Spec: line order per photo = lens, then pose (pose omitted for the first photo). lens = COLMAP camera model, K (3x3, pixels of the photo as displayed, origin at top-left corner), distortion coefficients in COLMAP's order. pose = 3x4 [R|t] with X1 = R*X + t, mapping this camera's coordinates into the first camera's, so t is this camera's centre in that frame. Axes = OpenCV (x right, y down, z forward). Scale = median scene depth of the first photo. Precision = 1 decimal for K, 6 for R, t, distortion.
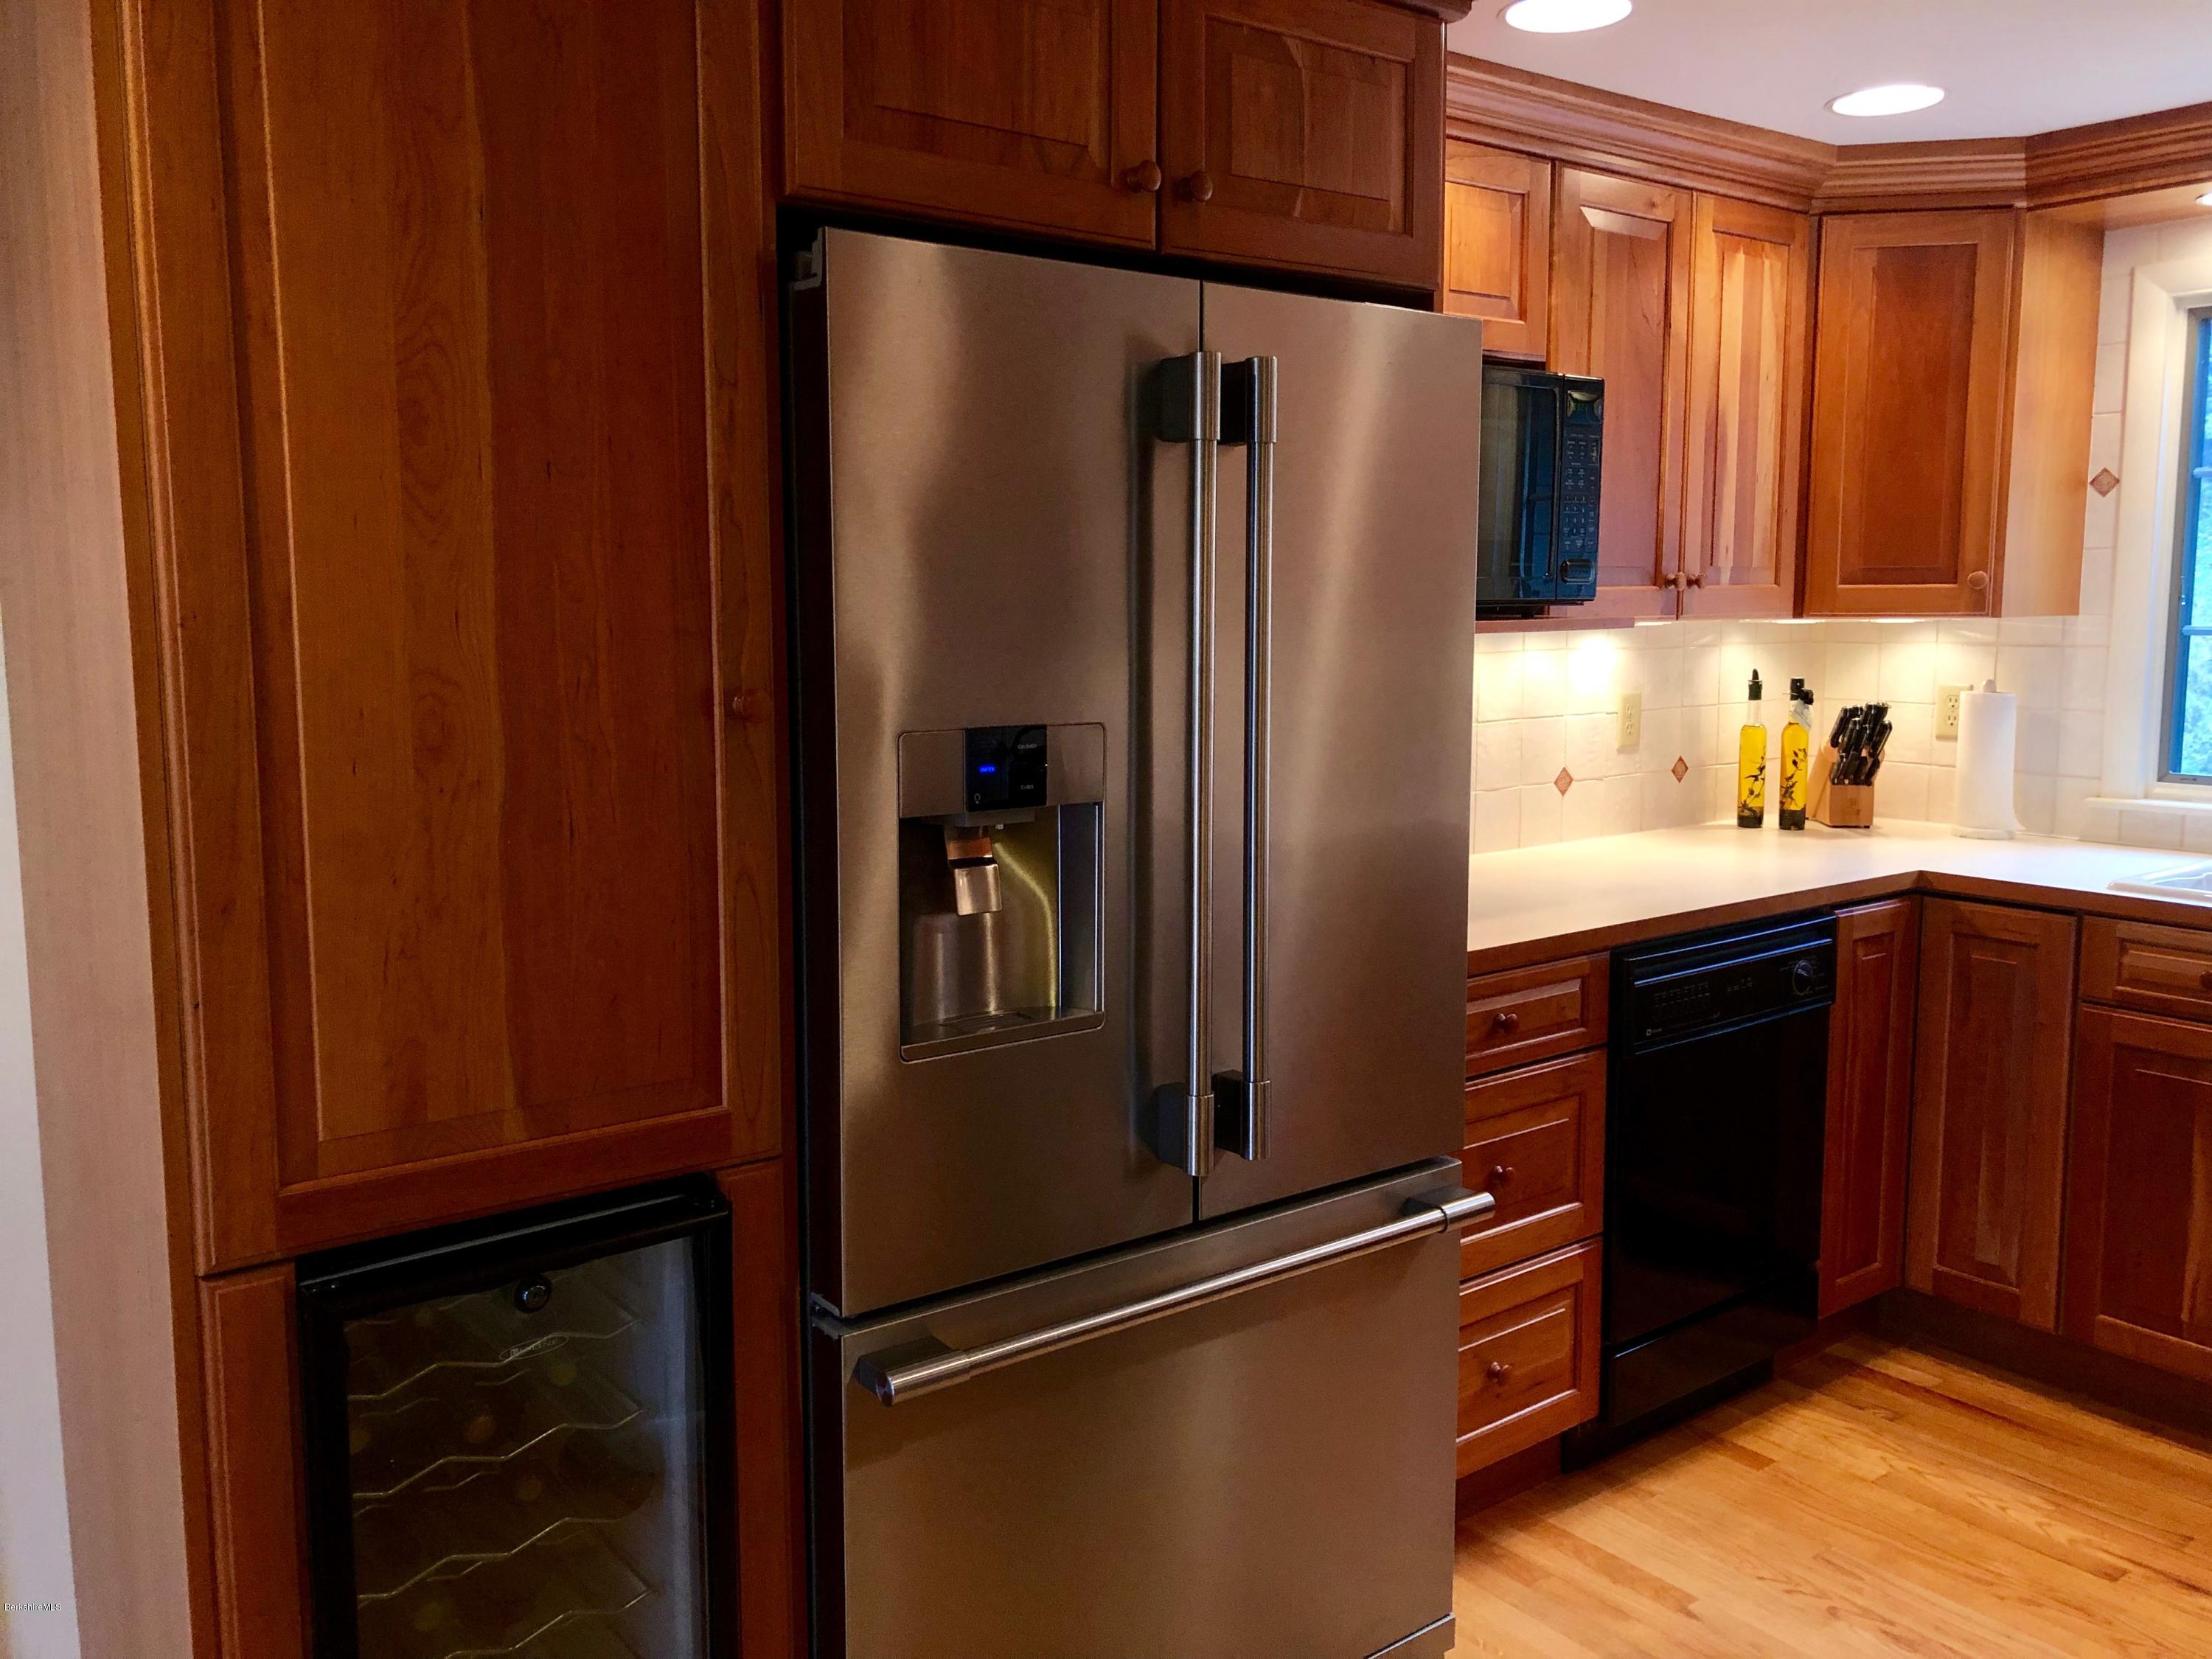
lens RADIAL K [[1818.6, 0, 1106.0], [0, 1818.6, 829.5], [0, 0, 1]] dist [-0.004183, -0.014192]
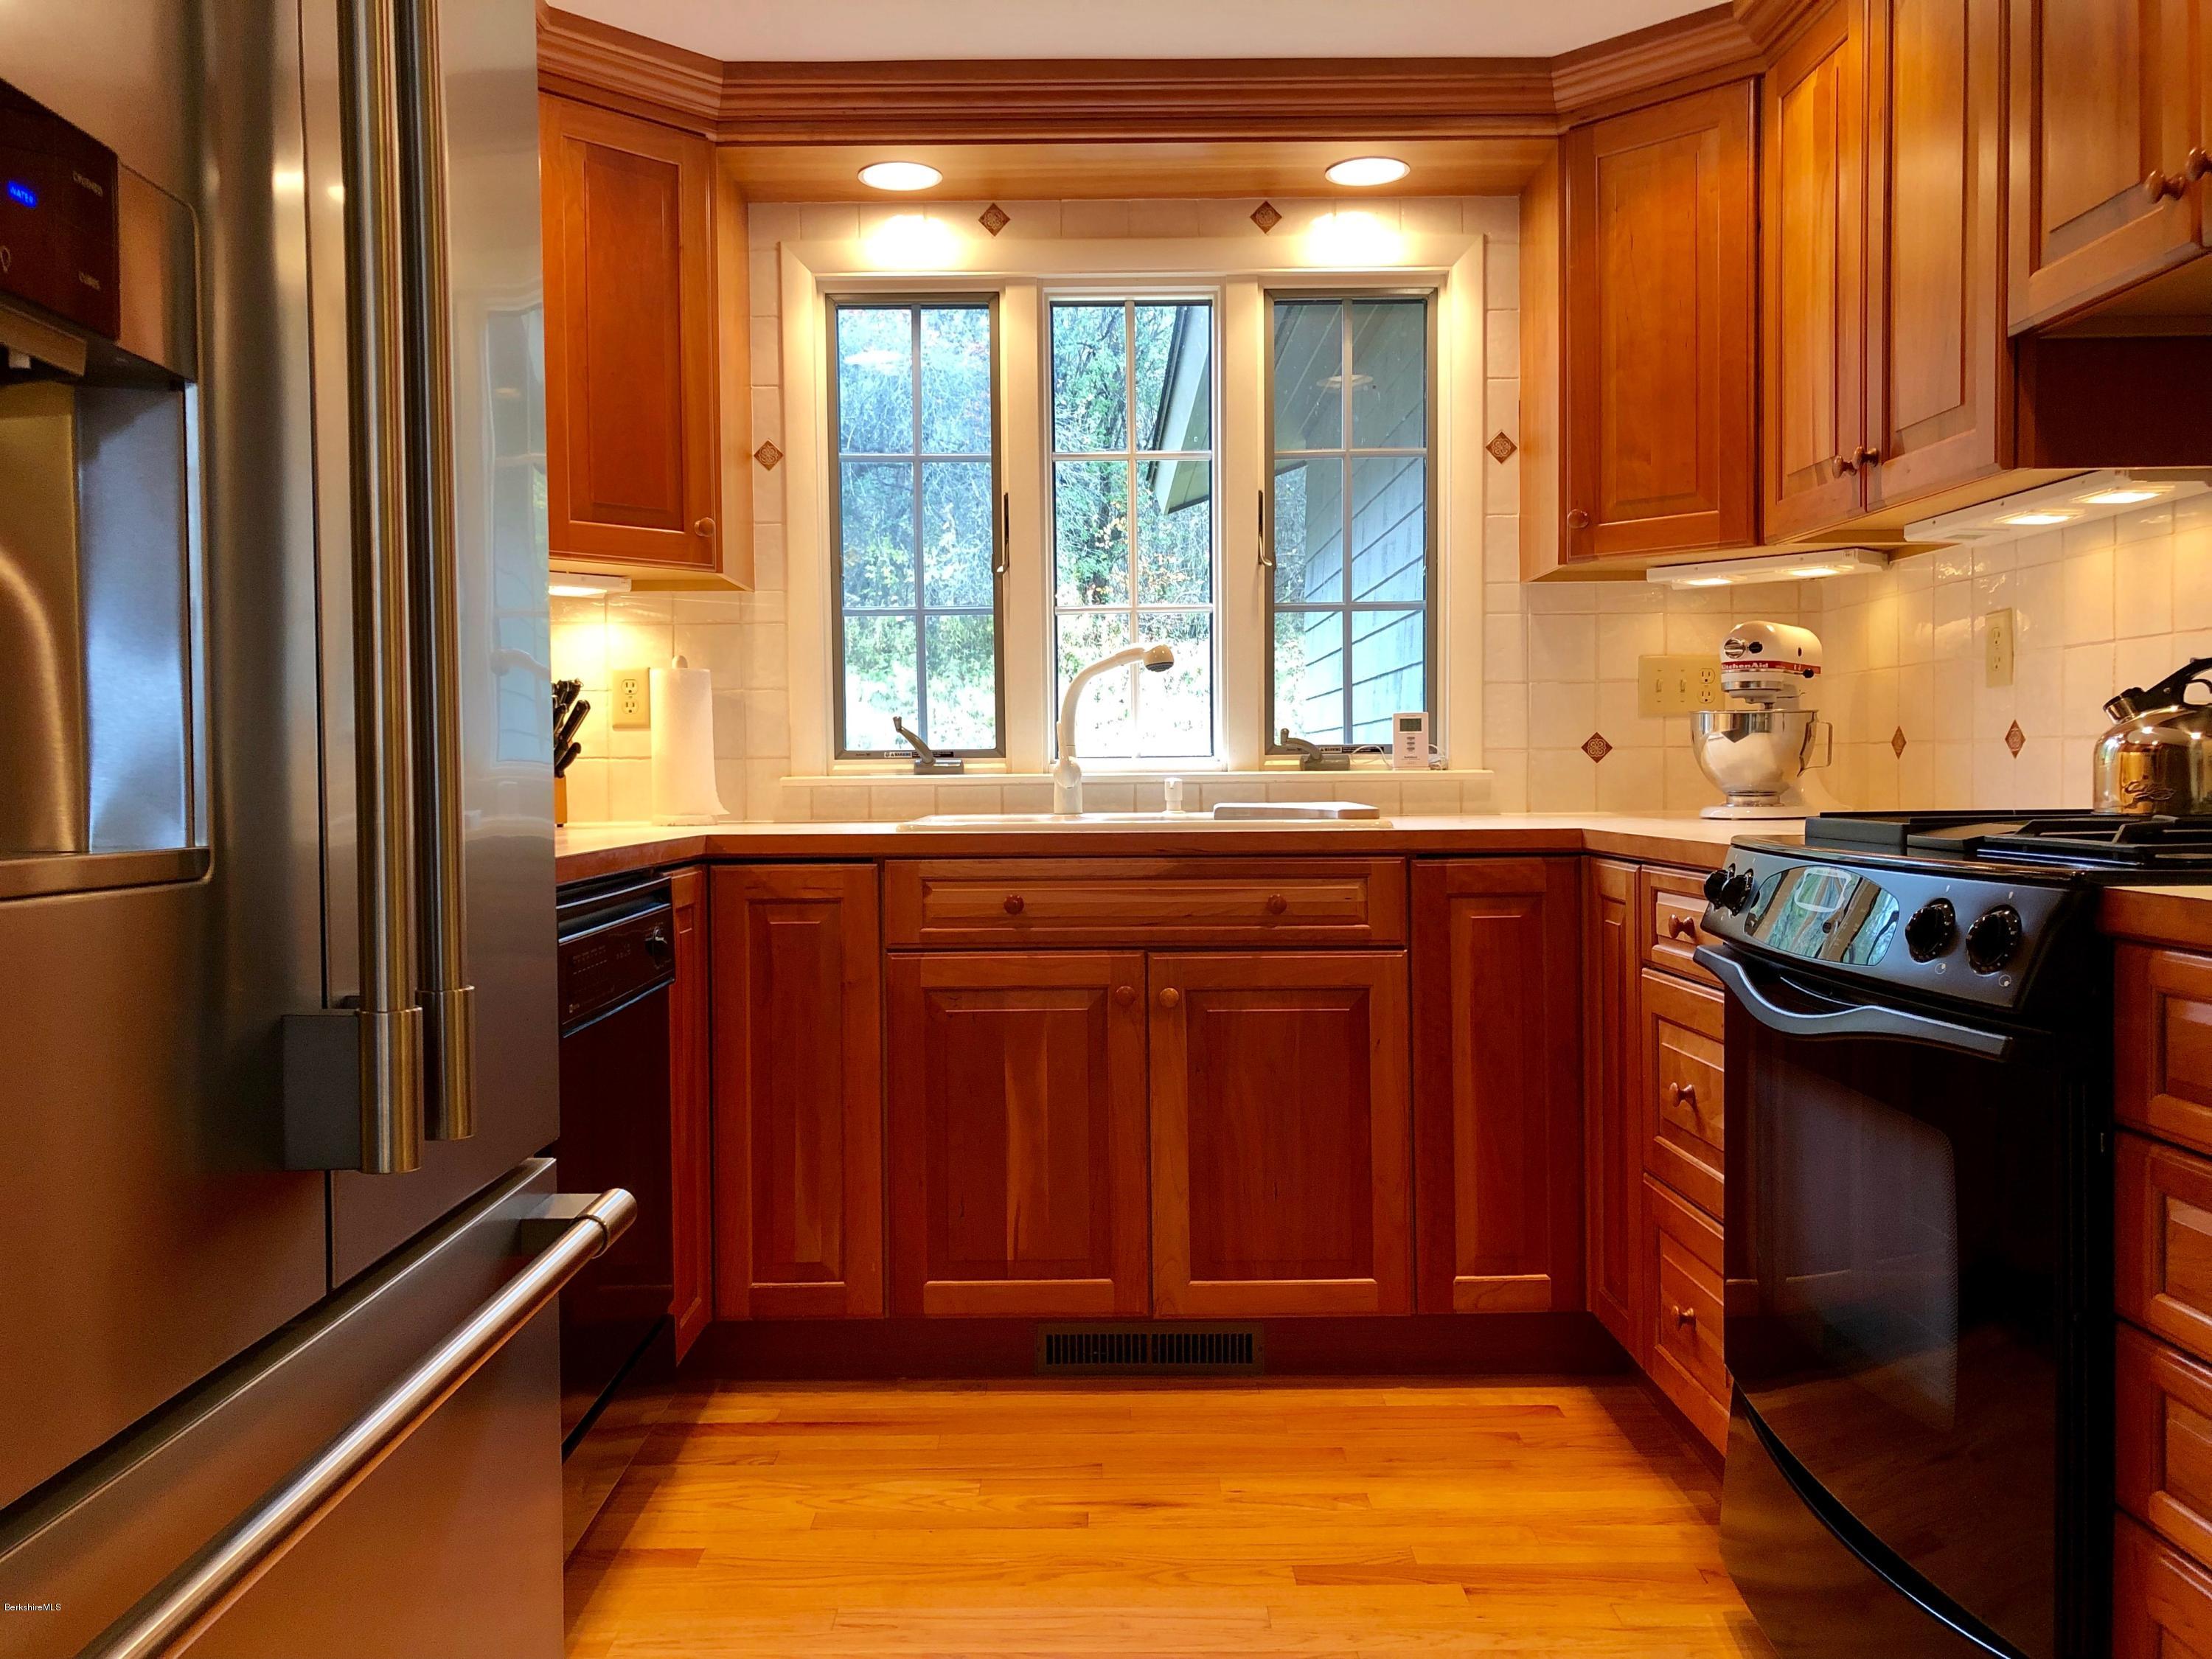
lens RADIAL K [[1811.9, 0, 1106.0], [0, 1811.9, 829.5], [0, 0, 1]] dist [0.010940, 0.007114]
pose [[0.601745, -0.029478, 0.798144, -0.142330], [0.114761, 0.992140, -0.049879, 0.087171], [-0.790401, 0.121611, 0.600398, 0.315609]]
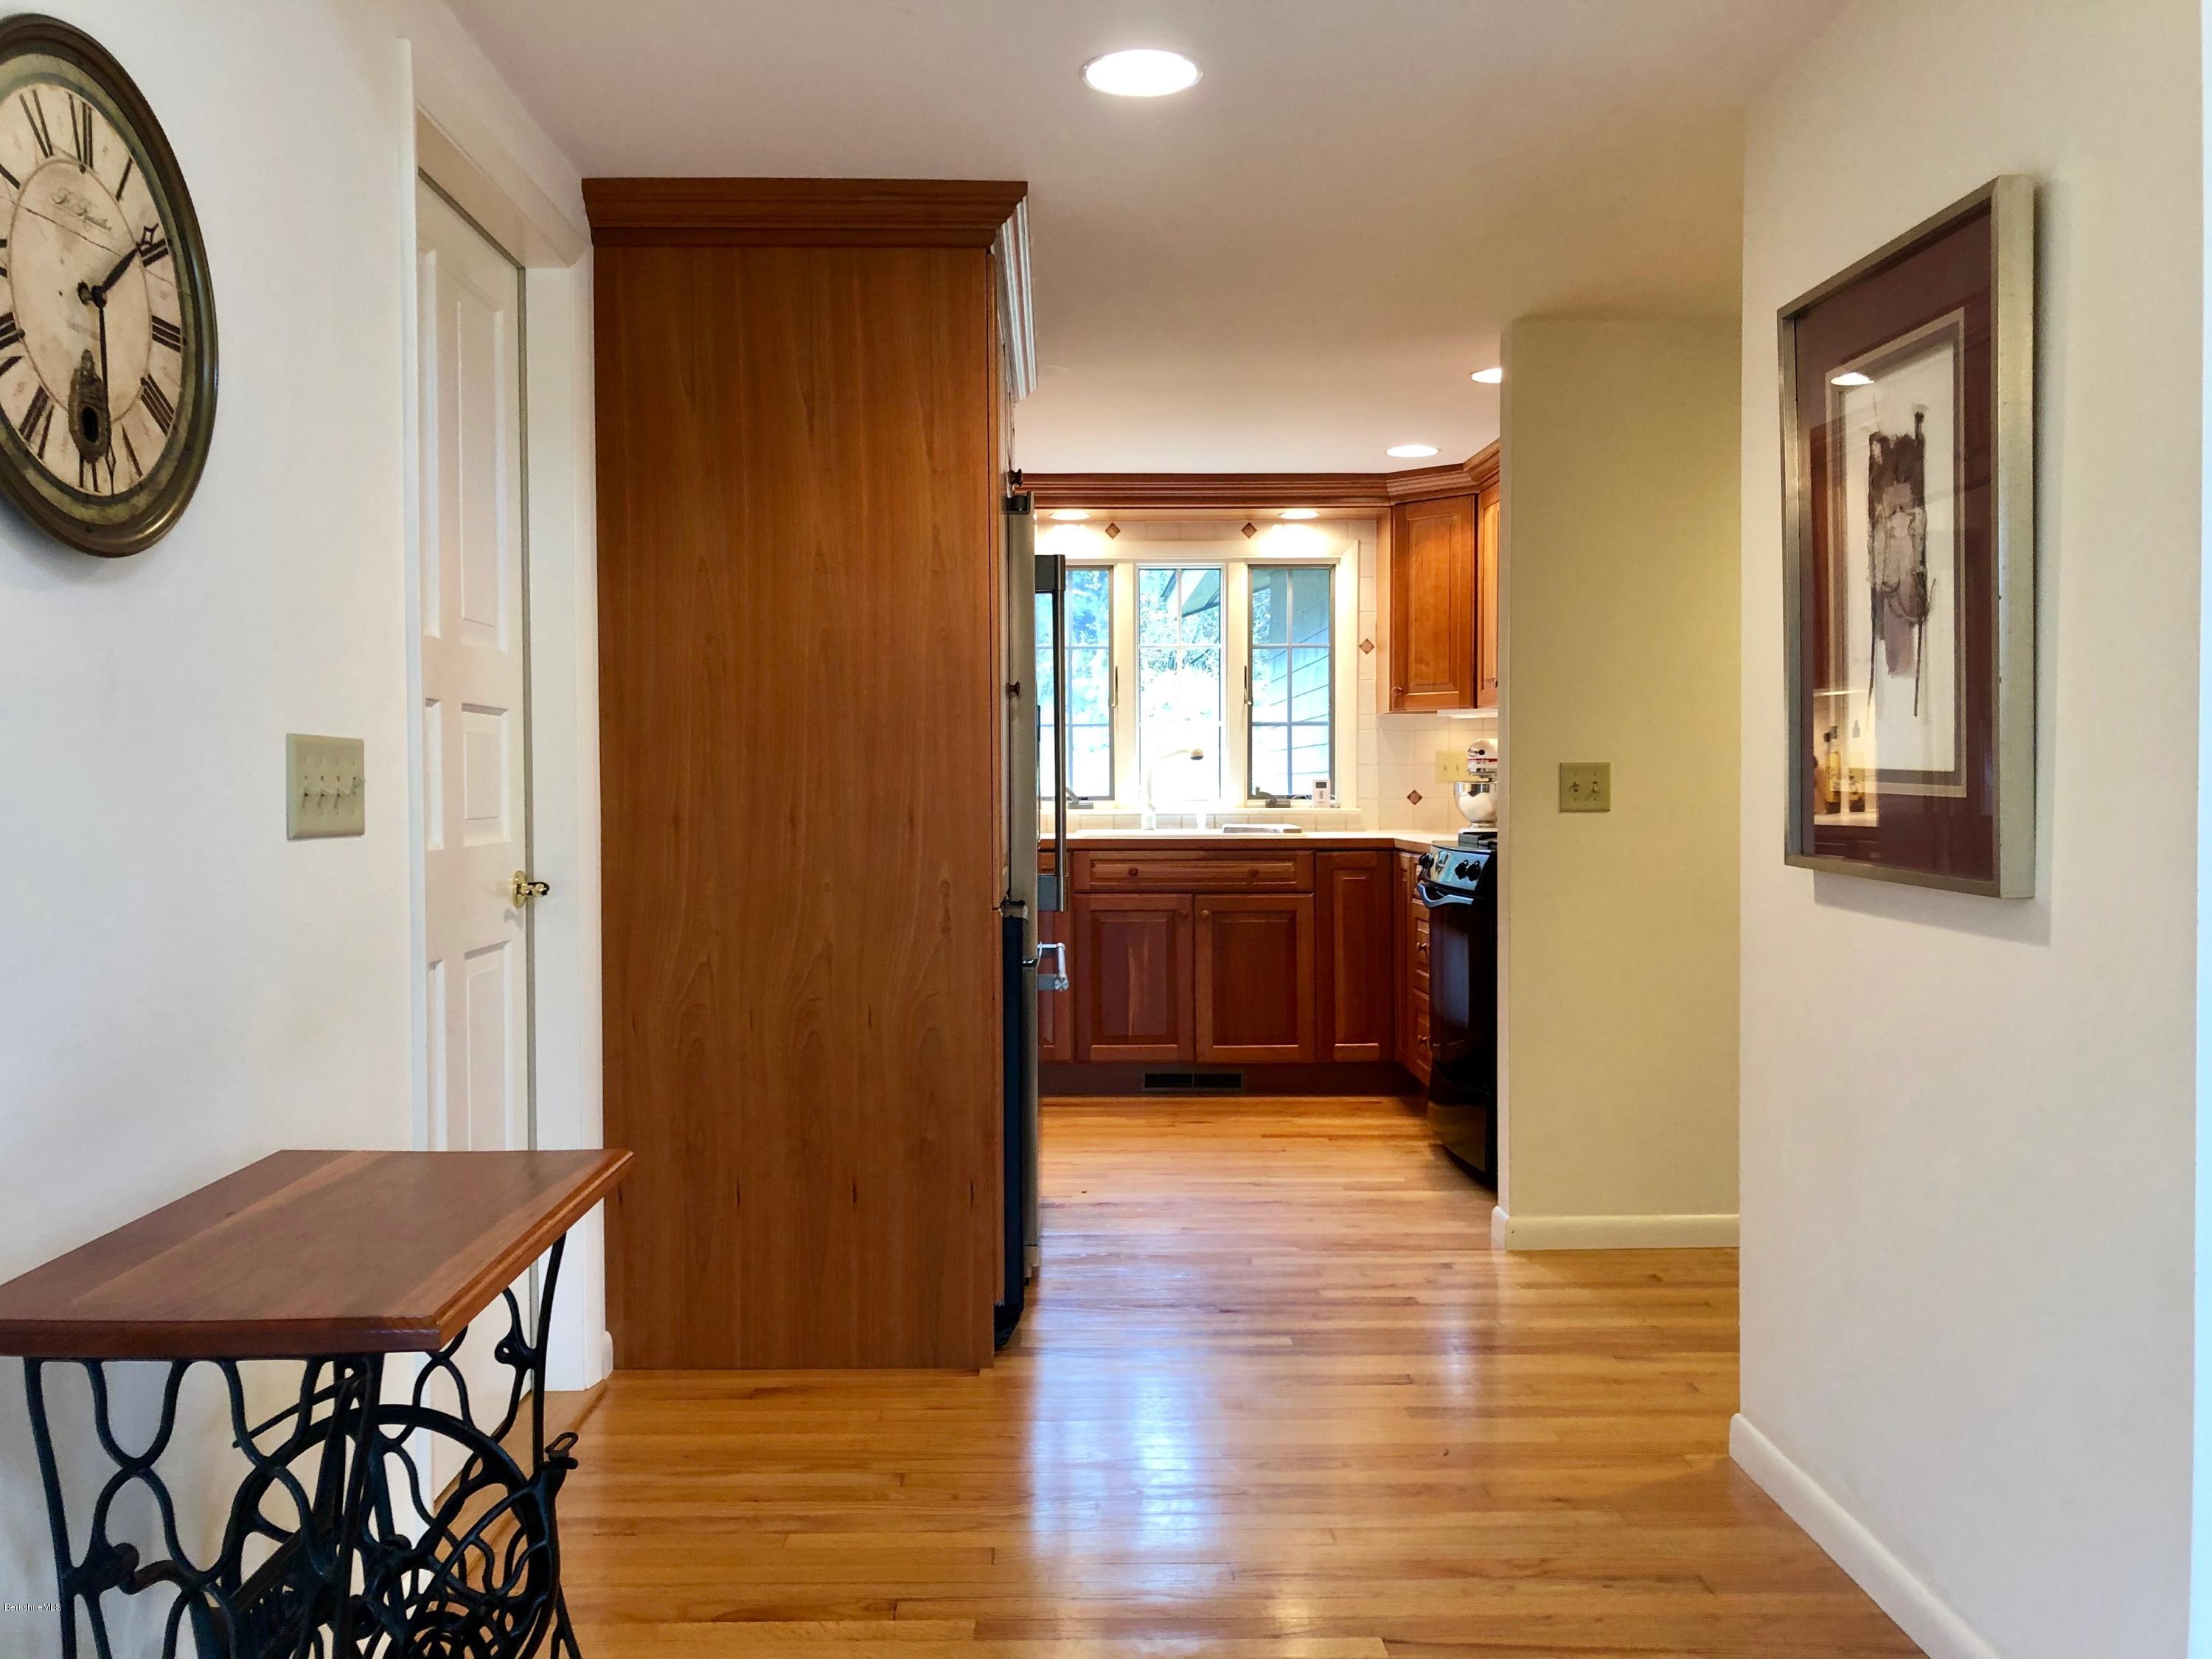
lens RADIAL K [[1811.9, 0, 1106.0], [0, 1811.9, 829.5], [0, 0, 1]] dist [0.010940, 0.007114]
pose [[0.586693, -0.022335, 0.809502, -1.064624], [0.110843, 0.992426, -0.052952, 0.129741], [-0.802188, 0.120794, 0.584725, -0.236063]]
